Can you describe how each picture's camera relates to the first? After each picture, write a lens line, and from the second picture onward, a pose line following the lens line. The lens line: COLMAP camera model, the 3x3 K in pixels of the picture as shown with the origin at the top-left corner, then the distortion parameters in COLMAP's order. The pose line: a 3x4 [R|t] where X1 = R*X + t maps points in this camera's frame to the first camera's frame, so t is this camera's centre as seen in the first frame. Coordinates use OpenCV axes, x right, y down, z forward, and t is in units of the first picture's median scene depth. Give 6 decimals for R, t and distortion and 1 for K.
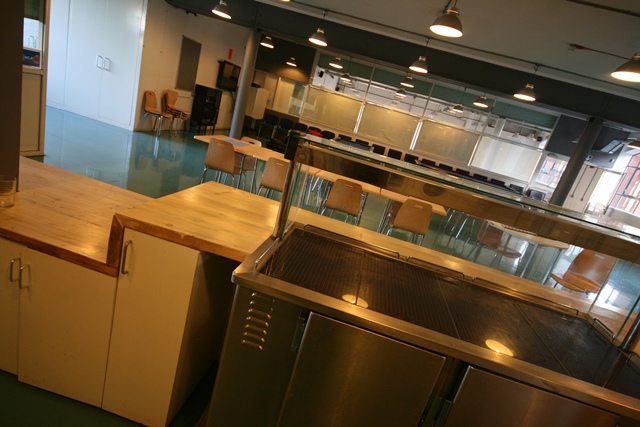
lens RADIAL K [[351.7, 0, 320.9], [0, 351.7, 213.6], [0, 0, 1]] dist [0.007934, -0.000703]
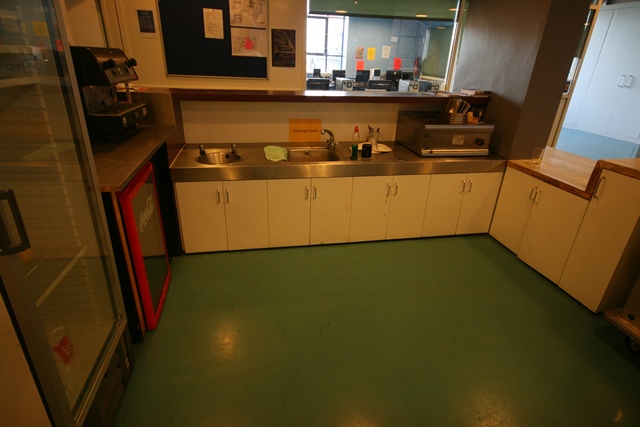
lens RADIAL K [[351.7, 0, 320.1], [0, 351.7, 215.6], [0, 0, 1]] dist [0.007934, -0.000703]
pose [[0.344849, 0.144632, -0.927448, 0.090882], [-0.213678, 0.974212, 0.072473, 0.069053], [0.914013, 0.173183, 0.366861, -0.127687]]
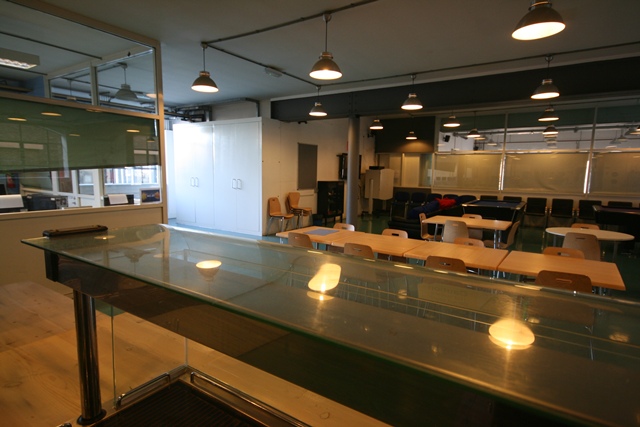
lens RADIAL K [[351.7, 0, 322.3], [0, 351.7, 213.7], [0, 0, 1]] dist [0.007934, -0.000703]
pose [[0.885409, -0.199742, -0.419707, 0.091682], [0.100688, 0.963940, -0.246336, -0.012724], [0.453776, 0.175849, 0.873593, 0.109661]]
